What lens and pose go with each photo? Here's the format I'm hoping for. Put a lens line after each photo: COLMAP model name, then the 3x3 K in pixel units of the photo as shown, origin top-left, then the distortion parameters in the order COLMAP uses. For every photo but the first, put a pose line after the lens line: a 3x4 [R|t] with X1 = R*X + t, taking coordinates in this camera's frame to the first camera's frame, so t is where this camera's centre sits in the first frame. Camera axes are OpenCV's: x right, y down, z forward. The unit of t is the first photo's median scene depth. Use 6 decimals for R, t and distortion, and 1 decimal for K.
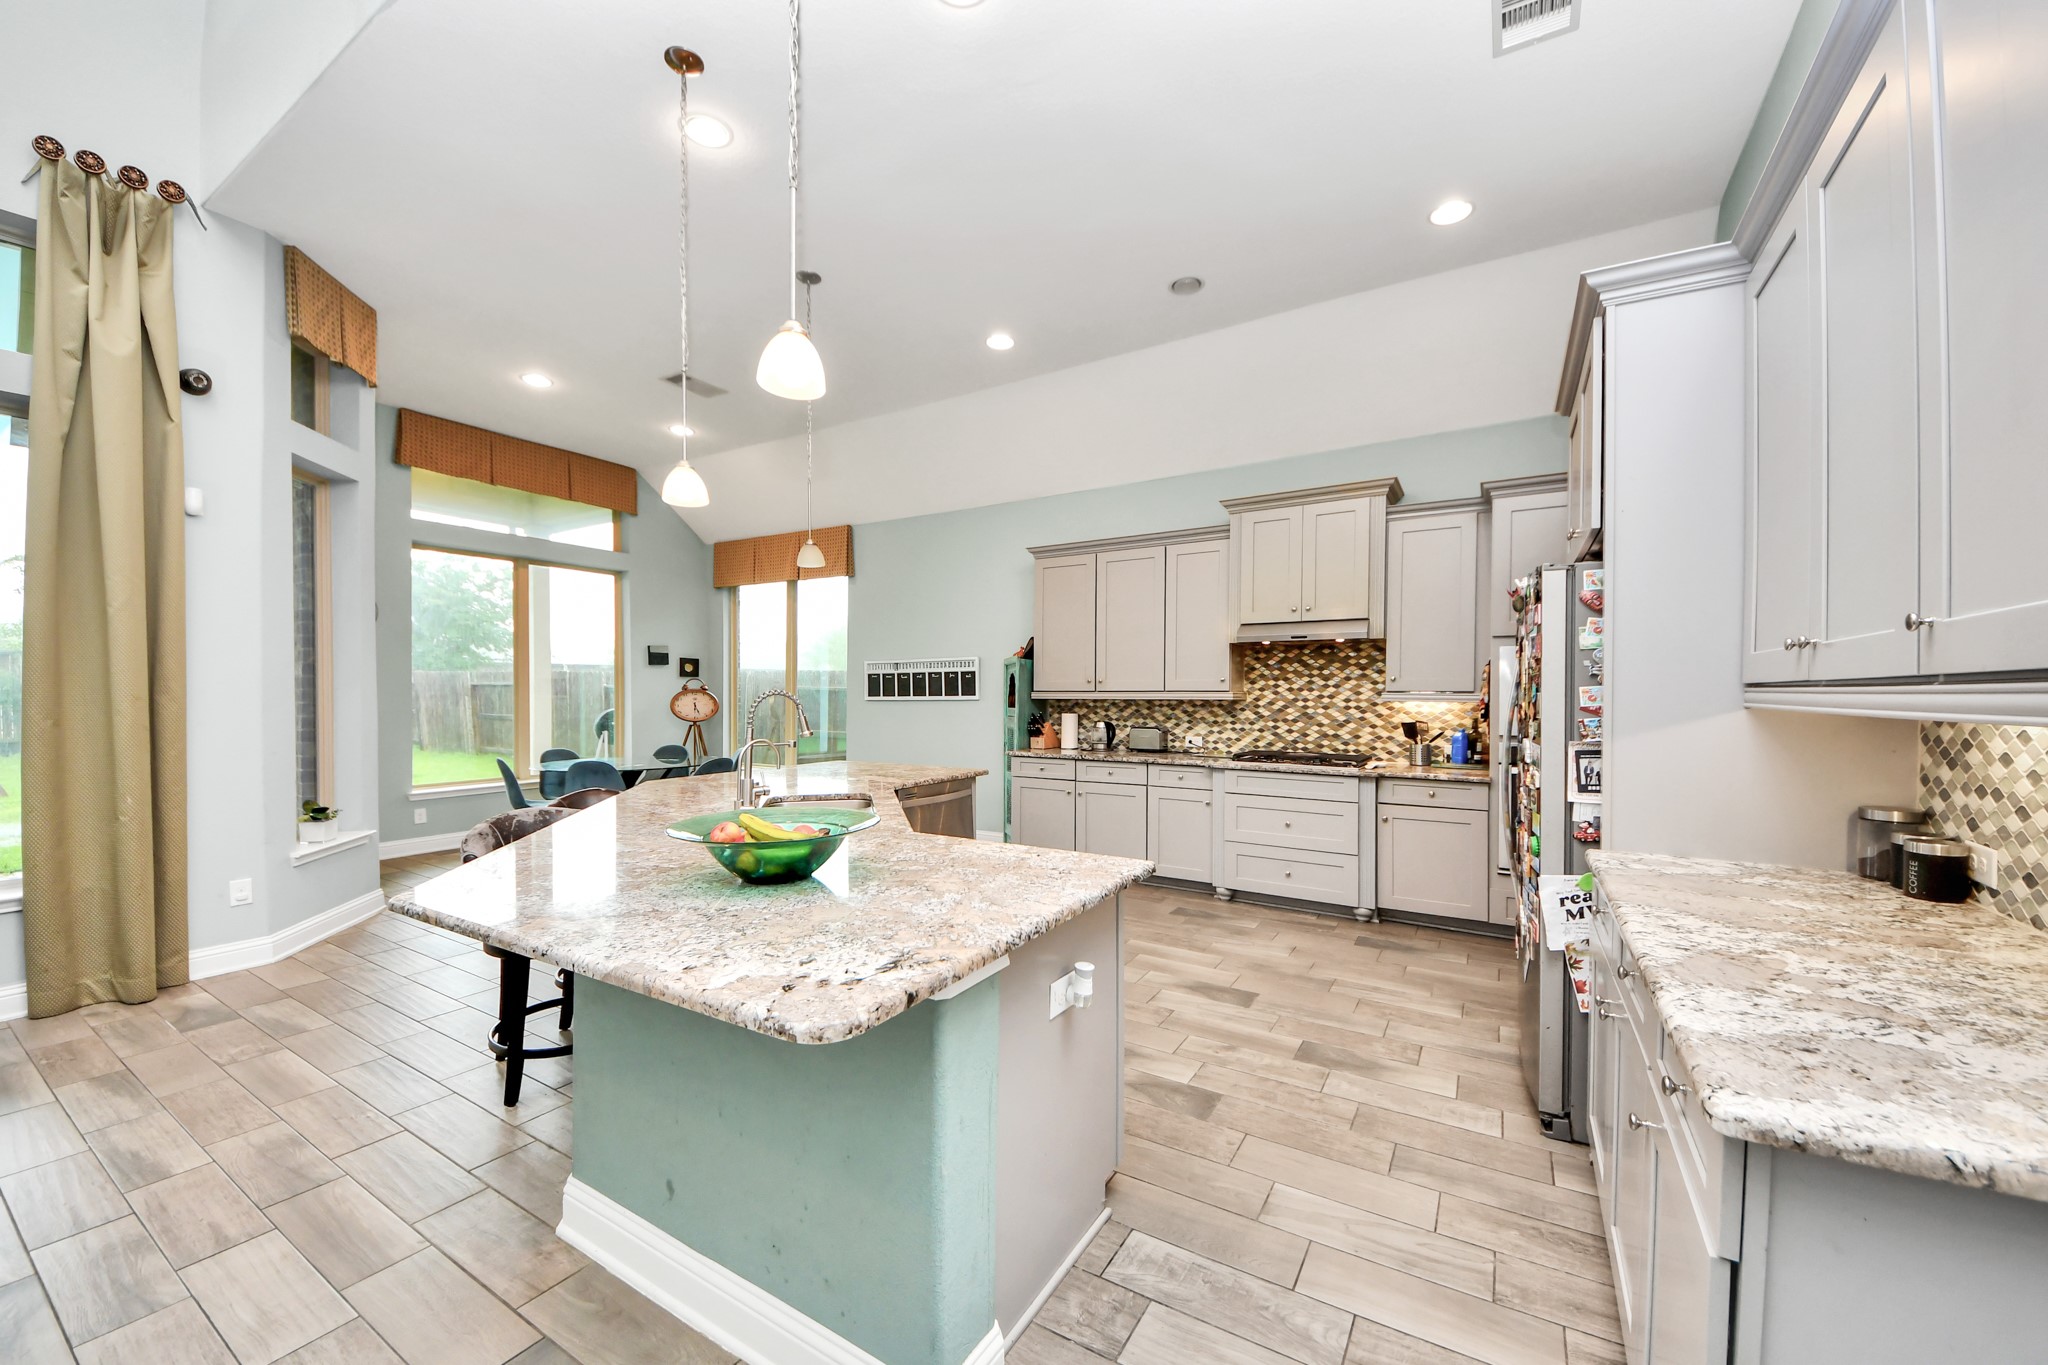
lens RADIAL K [[758.1, 0, 1085.4], [0, 758.1, 704.5], [0, 0, 1]] dist [-0.001606, -0.007992]
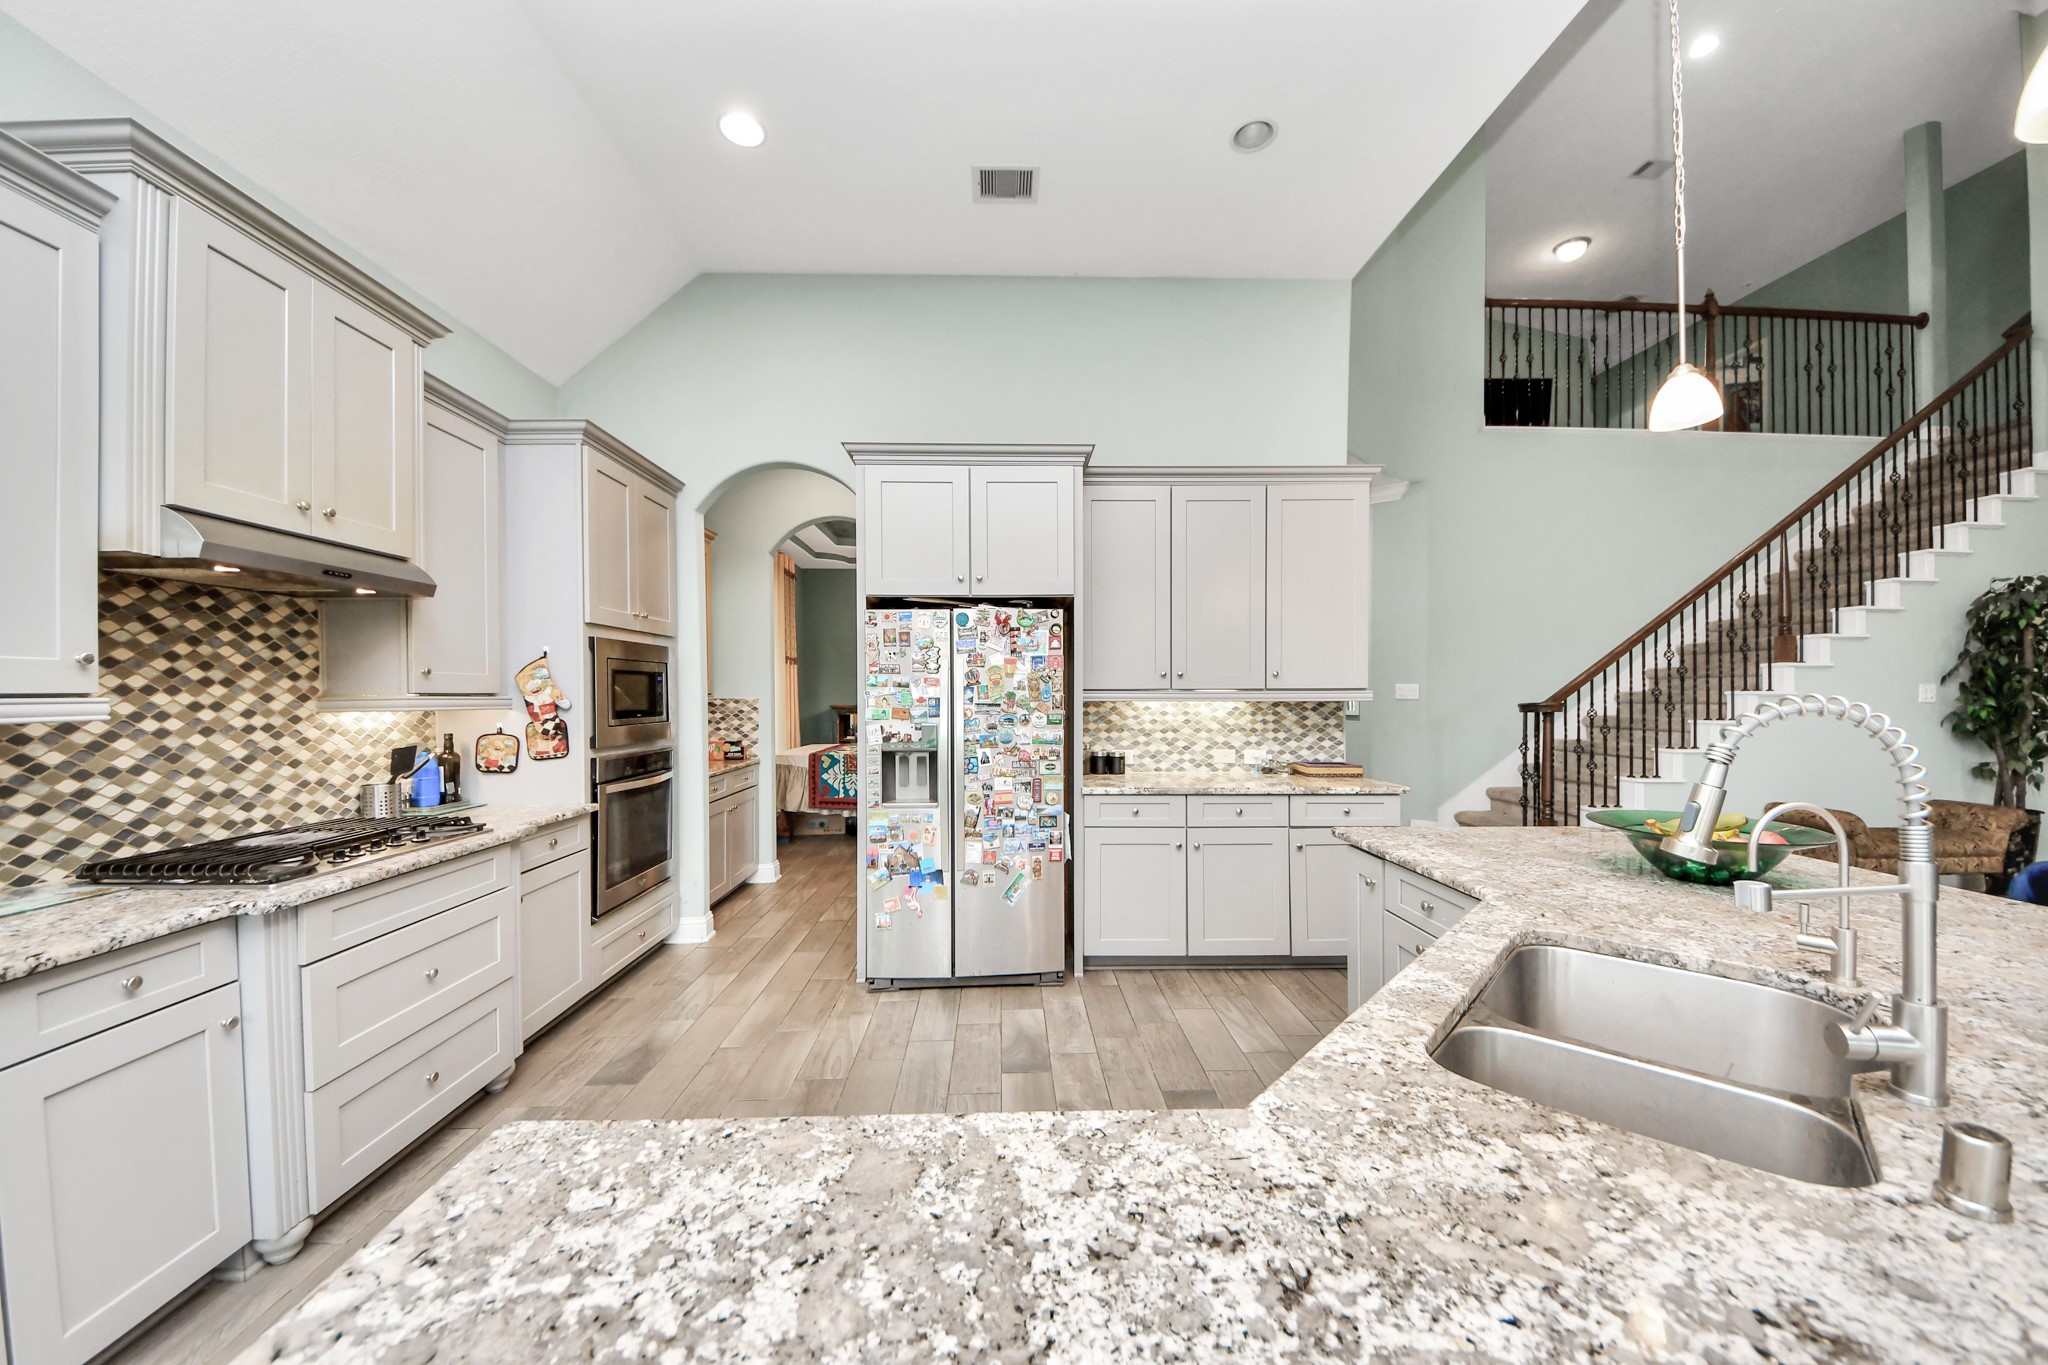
lens RADIAL K [[758.1, 0, 1007.7], [0, 758.1, 697.7], [0, 0, 1]] dist [-0.001606, -0.007992]
pose [[-0.510371, -0.007853, 0.859919, -0.284533], [0.013602, 0.999759, 0.017204, -0.016450], [-0.859847, 0.020477, -0.510141, 0.817018]]
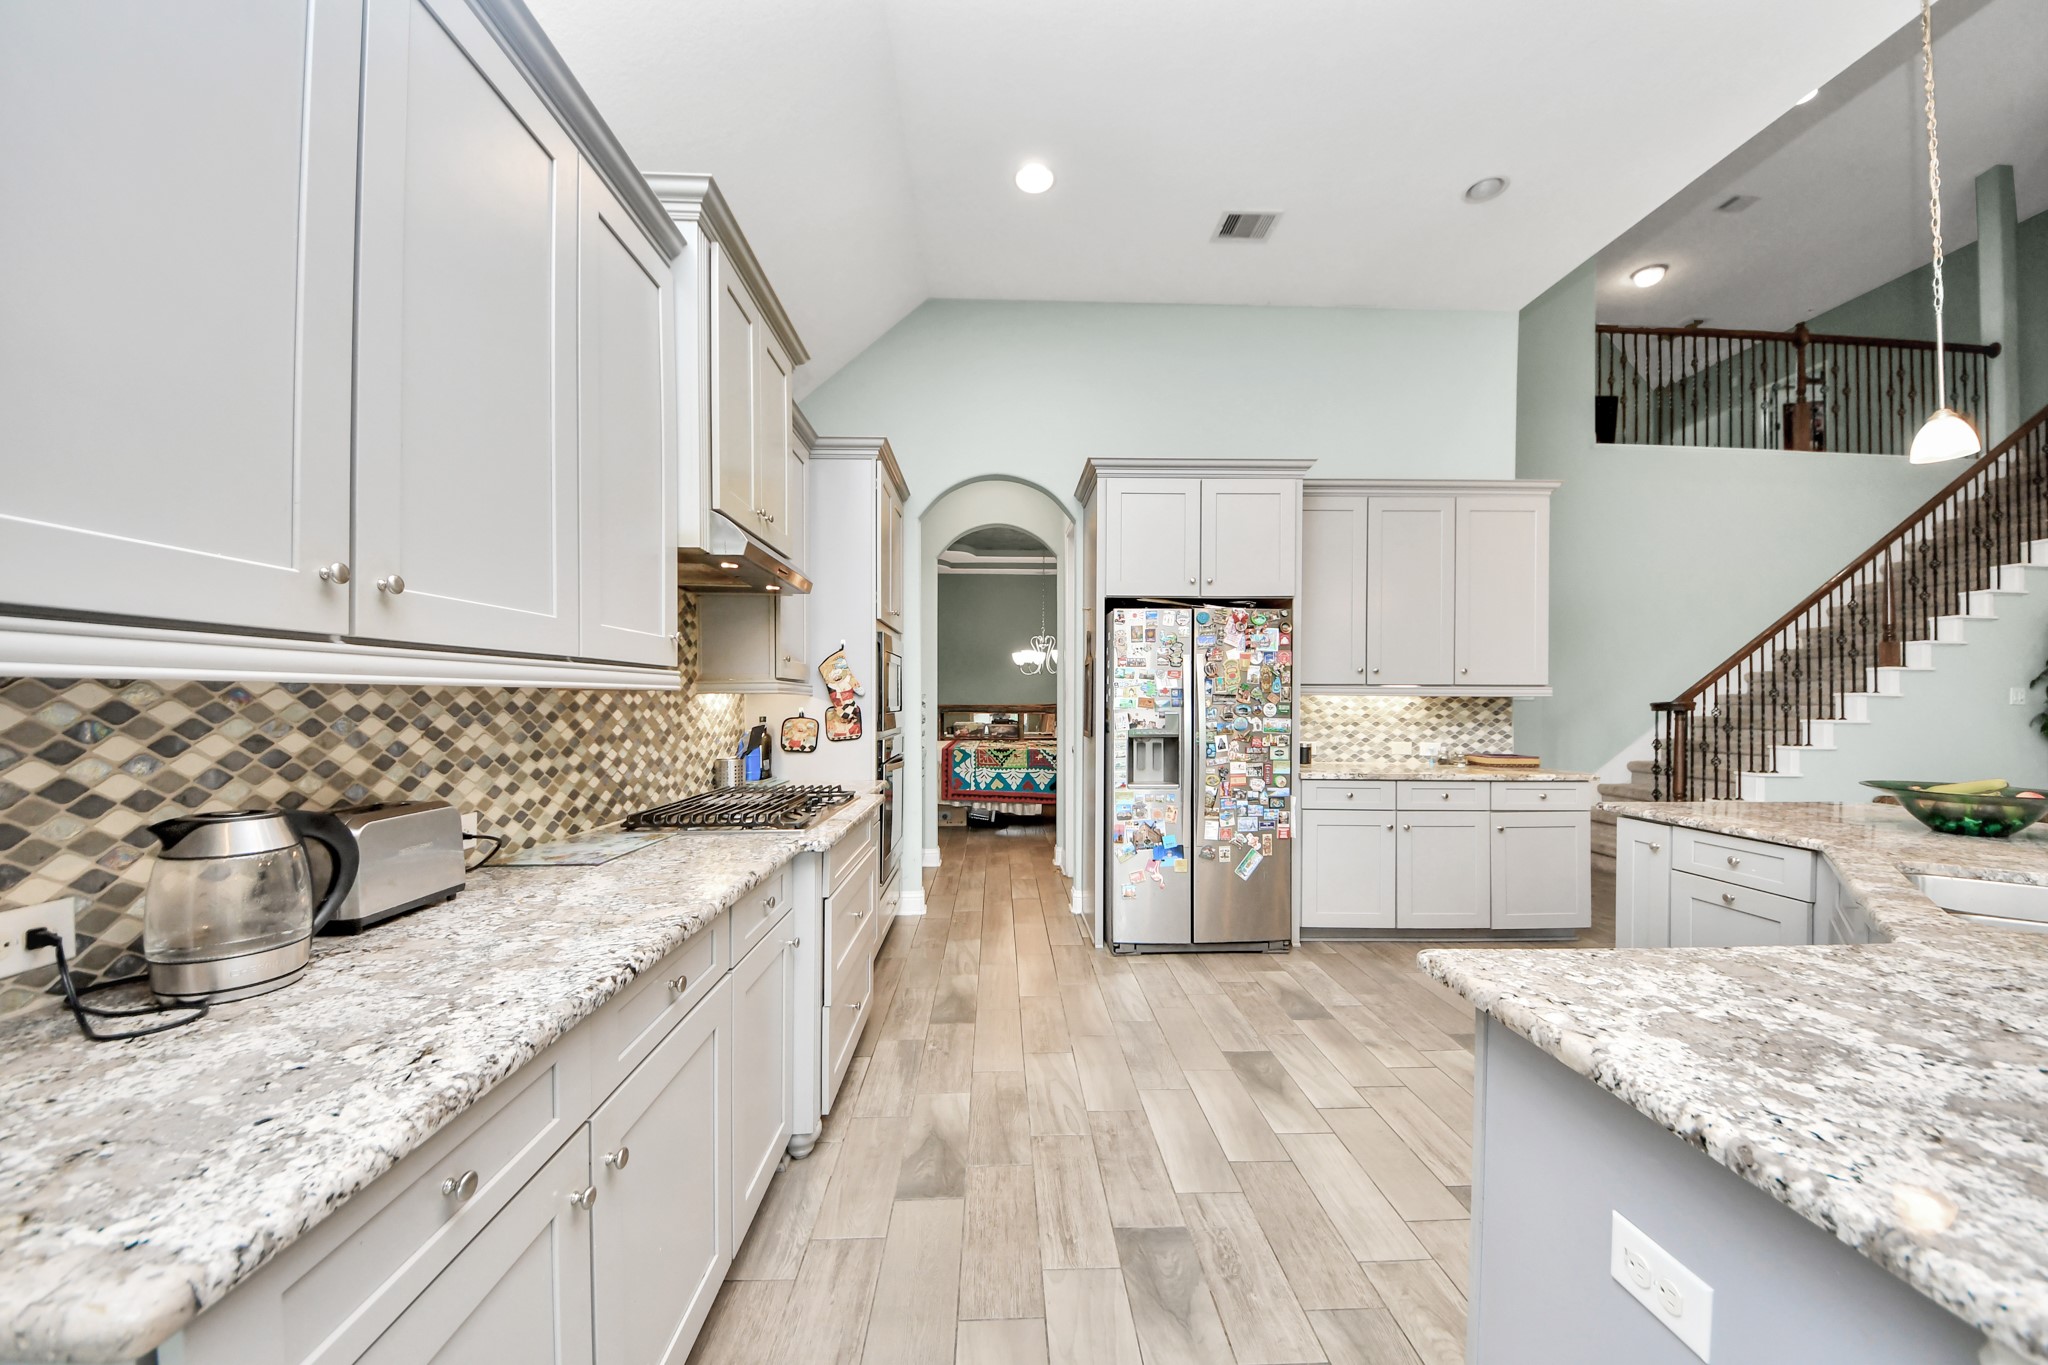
lens RADIAL K [[758.1, 0, 1012.4], [0, 758.1, 697.3], [0, 0, 1]] dist [-0.001606, -0.007992]
pose [[-0.512260, -0.002740, 0.858826, -0.228160], [0.006441, 0.999955, 0.007032, -0.004136], [-0.858806, 0.009134, -0.512219, 1.040940]]
